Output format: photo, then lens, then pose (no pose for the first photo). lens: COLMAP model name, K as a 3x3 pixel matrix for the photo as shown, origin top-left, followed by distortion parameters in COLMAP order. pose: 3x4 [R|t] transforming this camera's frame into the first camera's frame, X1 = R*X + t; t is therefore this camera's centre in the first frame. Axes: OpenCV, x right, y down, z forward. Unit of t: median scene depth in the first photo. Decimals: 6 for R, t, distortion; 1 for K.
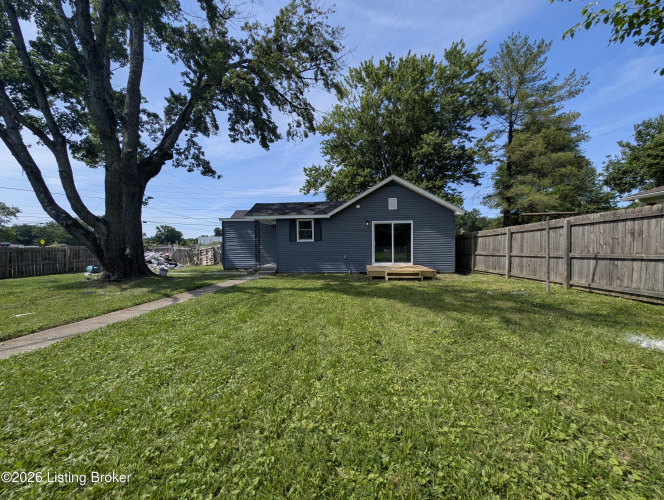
lens RADIAL K [[248.3, 0, 332.0], [0, 248.3, 250.0], [0, 0, 1]] dist [0.002711, -0.002471]
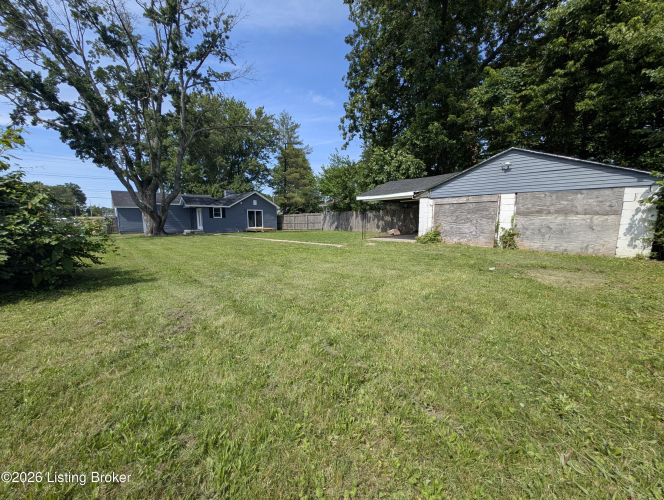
lens RADIAL K [[246.2, 0, 334.4], [0, 246.2, 249.4], [0, 0, 1]] dist [0.001090, -0.002176]
pose [[0.647113, -0.094787, 0.756479, -1.157803], [0.006366, 0.992878, 0.118962, -0.011099], [-0.762367, -0.072166, 0.643108, -1.231785]]
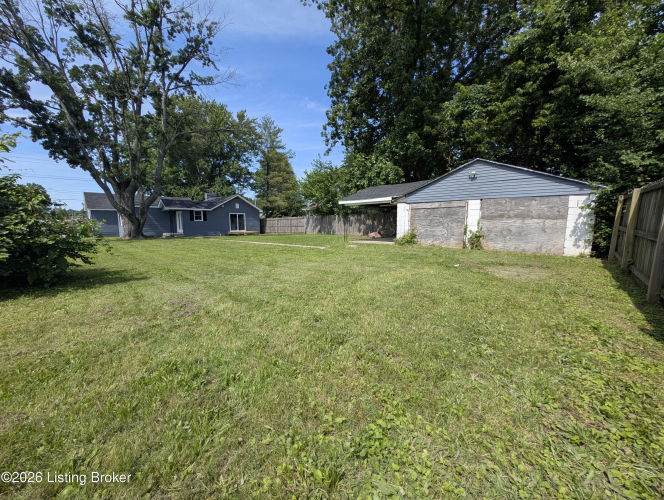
lens RADIAL K [[246.2, 0, 334.4], [0, 246.2, 249.4], [0, 0, 1]] dist [0.001090, -0.002176]
pose [[0.592438, -0.084719, 0.801149, -1.193133], [0.002938, 0.994676, 0.103011, -0.007353], [-0.805611, -0.058674, 0.589533, -1.259383]]
